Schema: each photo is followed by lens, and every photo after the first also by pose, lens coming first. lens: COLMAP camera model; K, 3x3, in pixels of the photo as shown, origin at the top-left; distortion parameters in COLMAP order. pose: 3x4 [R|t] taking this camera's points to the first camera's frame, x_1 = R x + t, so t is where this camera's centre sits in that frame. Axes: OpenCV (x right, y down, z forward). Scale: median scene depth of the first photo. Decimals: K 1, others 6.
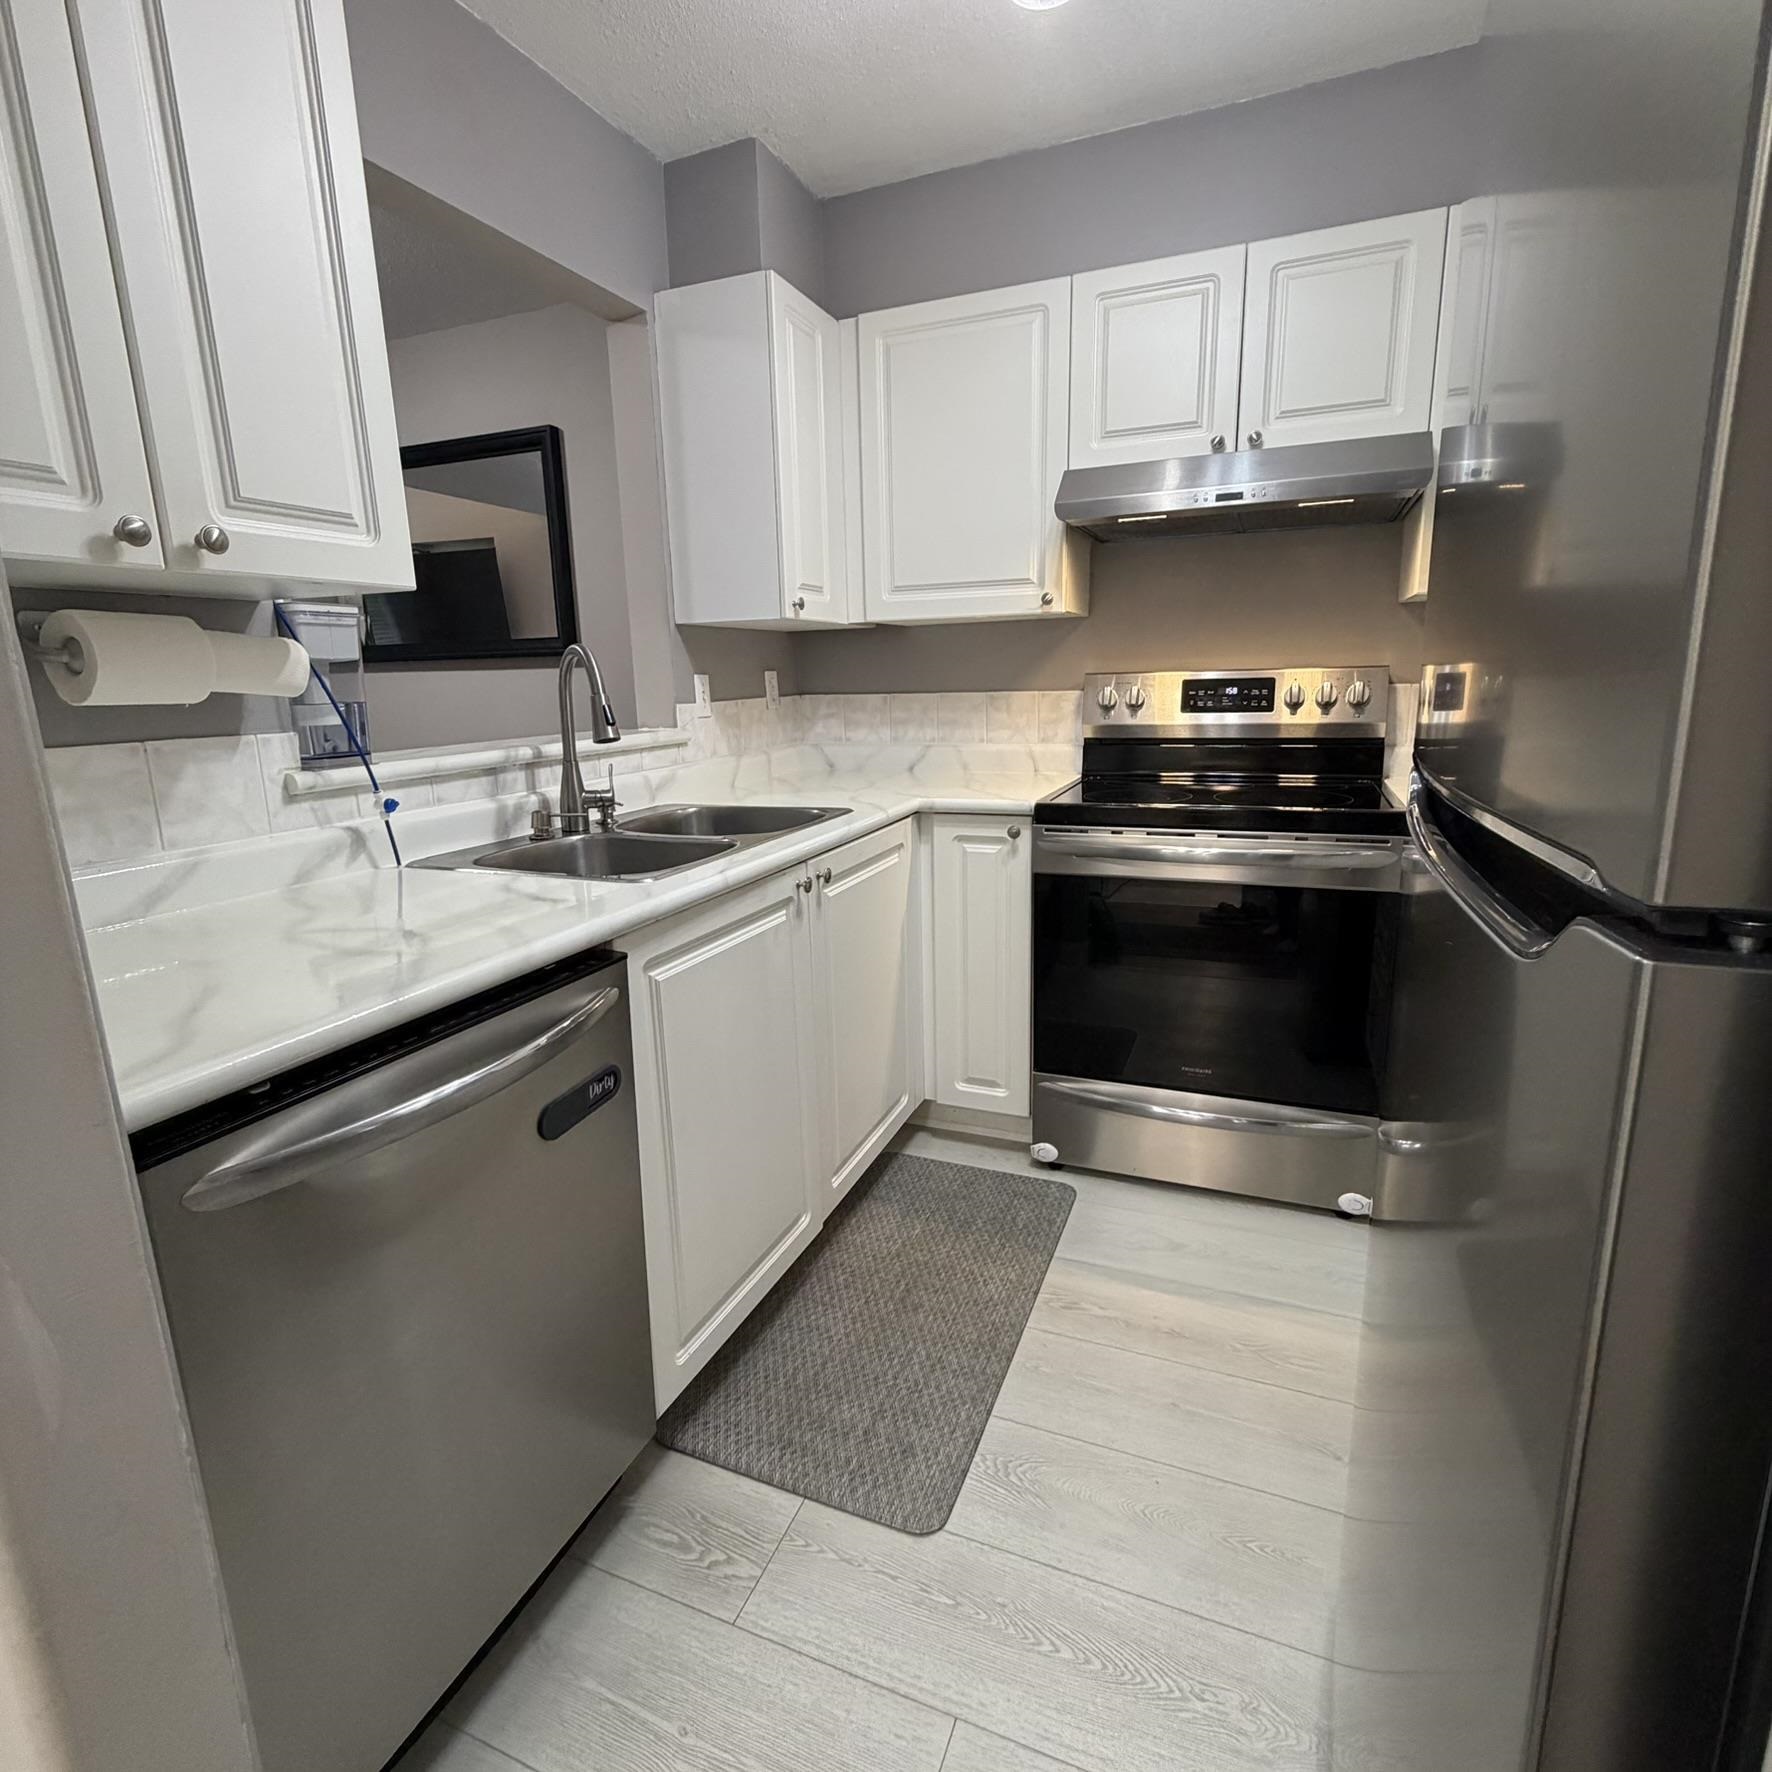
lens RADIAL K [[939.1, 0, 885.8], [0, 939.1, 880.8], [0, 0, 1]] dist [-0.000826, -0.000729]
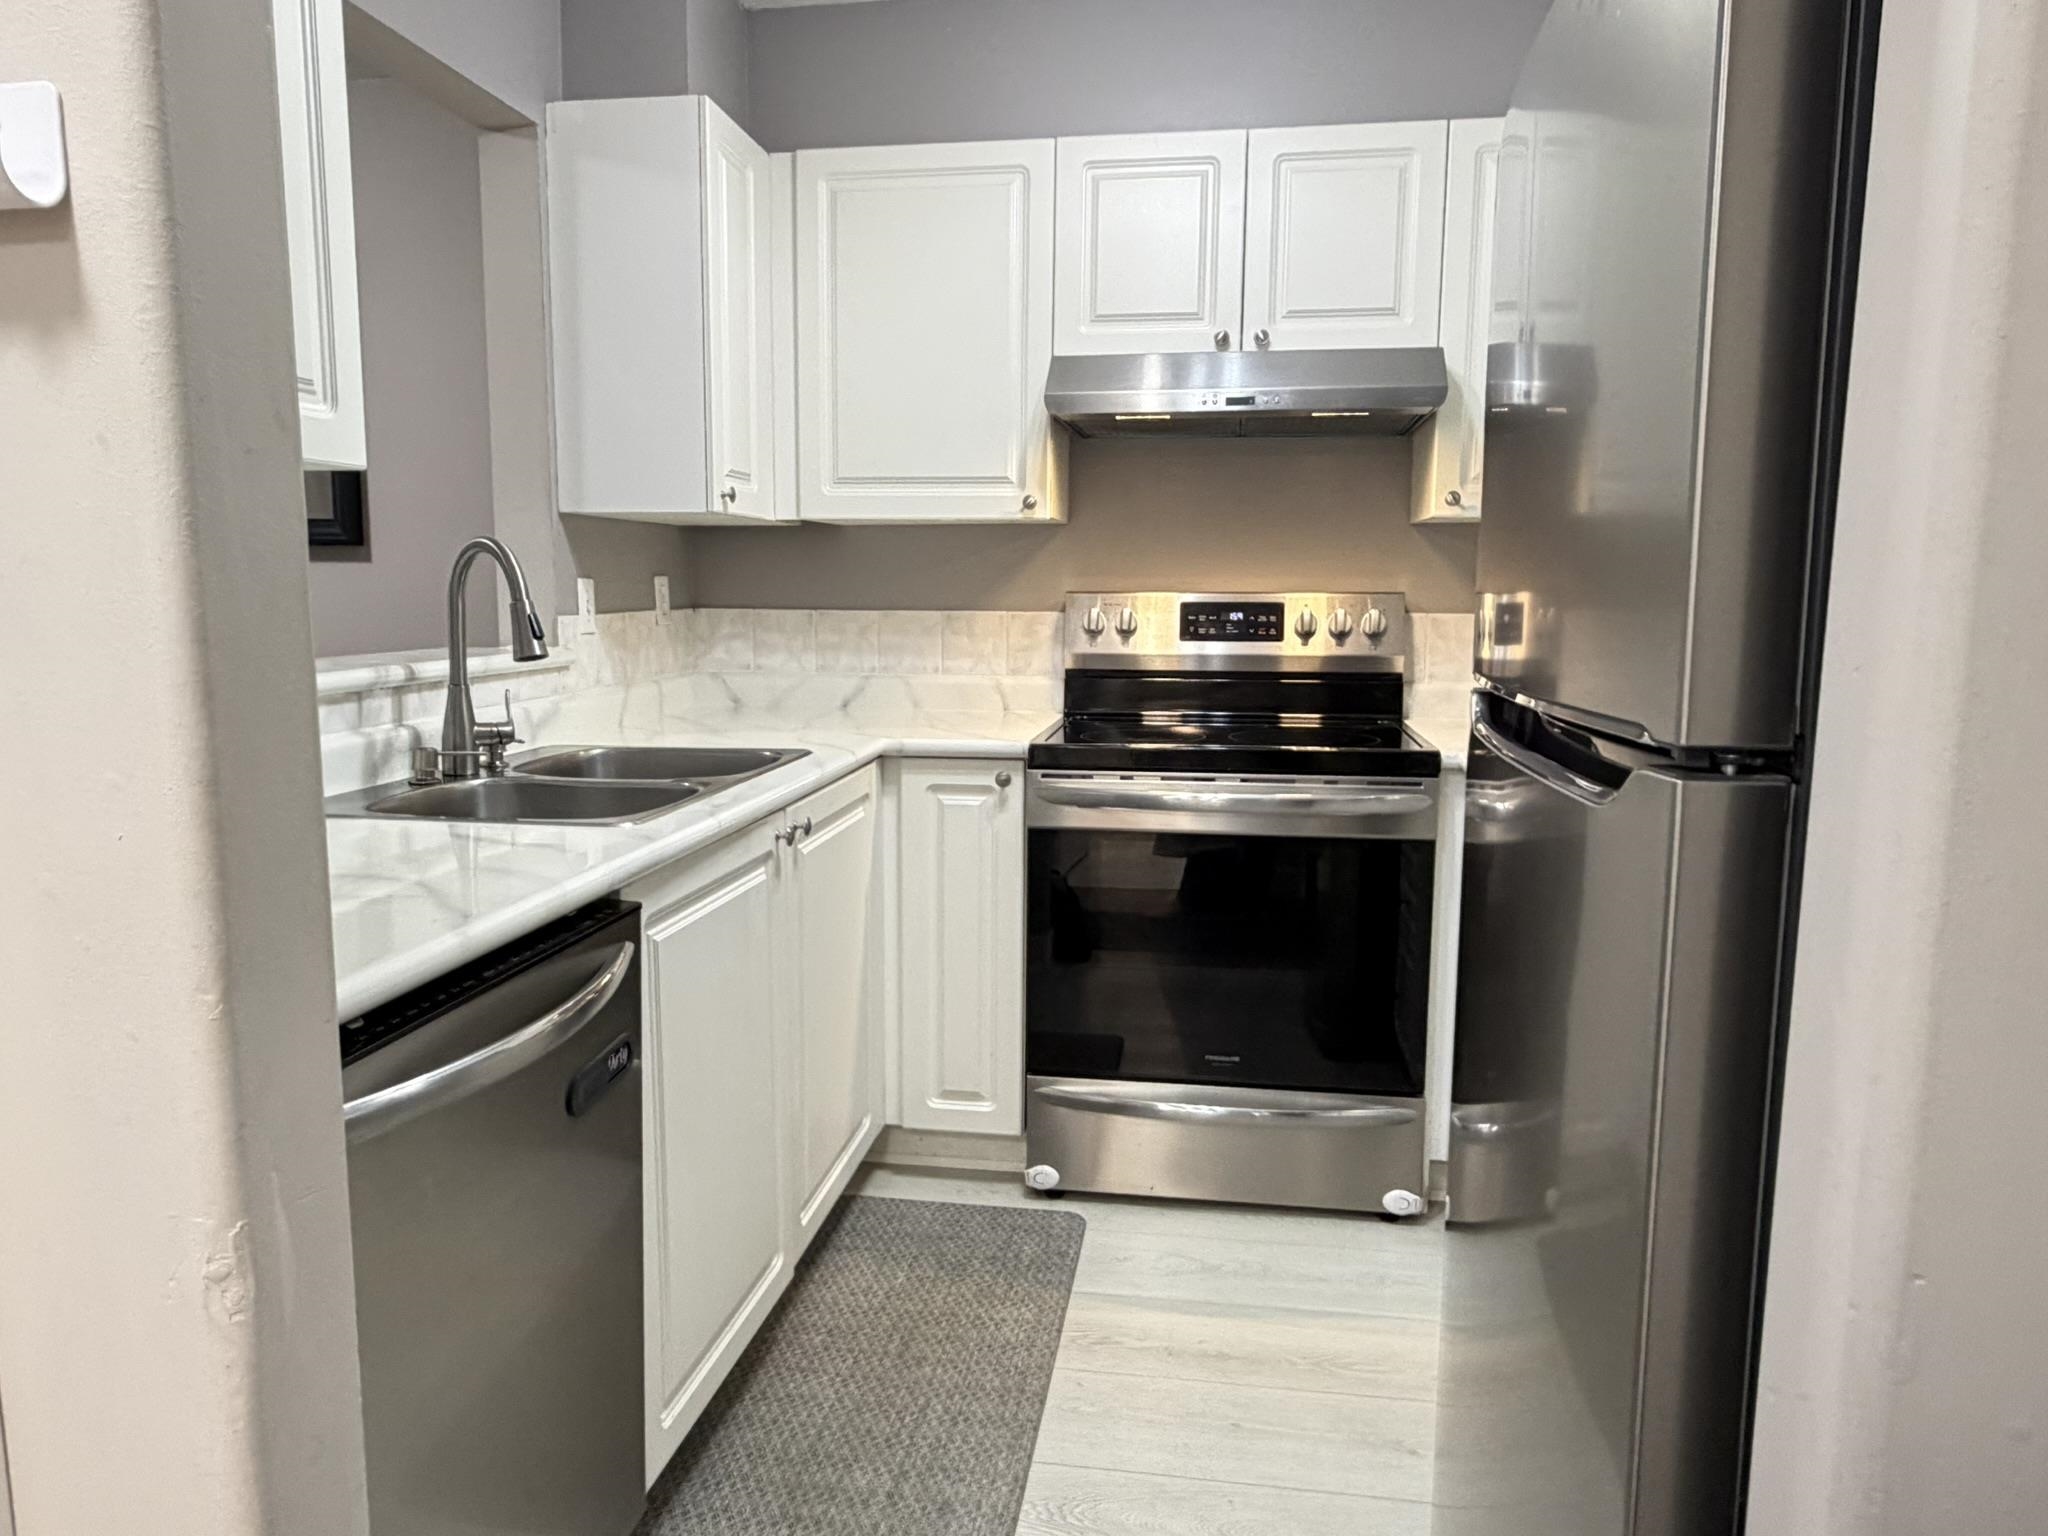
lens RADIAL K [[1374.4, 0, 1000.4], [0, 1374.4, 777.1], [0, 0, 1]] dist [0.000753, 0.000174]
pose [[0.973033, -0.002197, 0.230657, -0.145592], [0.020430, 0.996846, -0.076689, 0.039272], [-0.229761, 0.079333, 0.970008, -0.171805]]
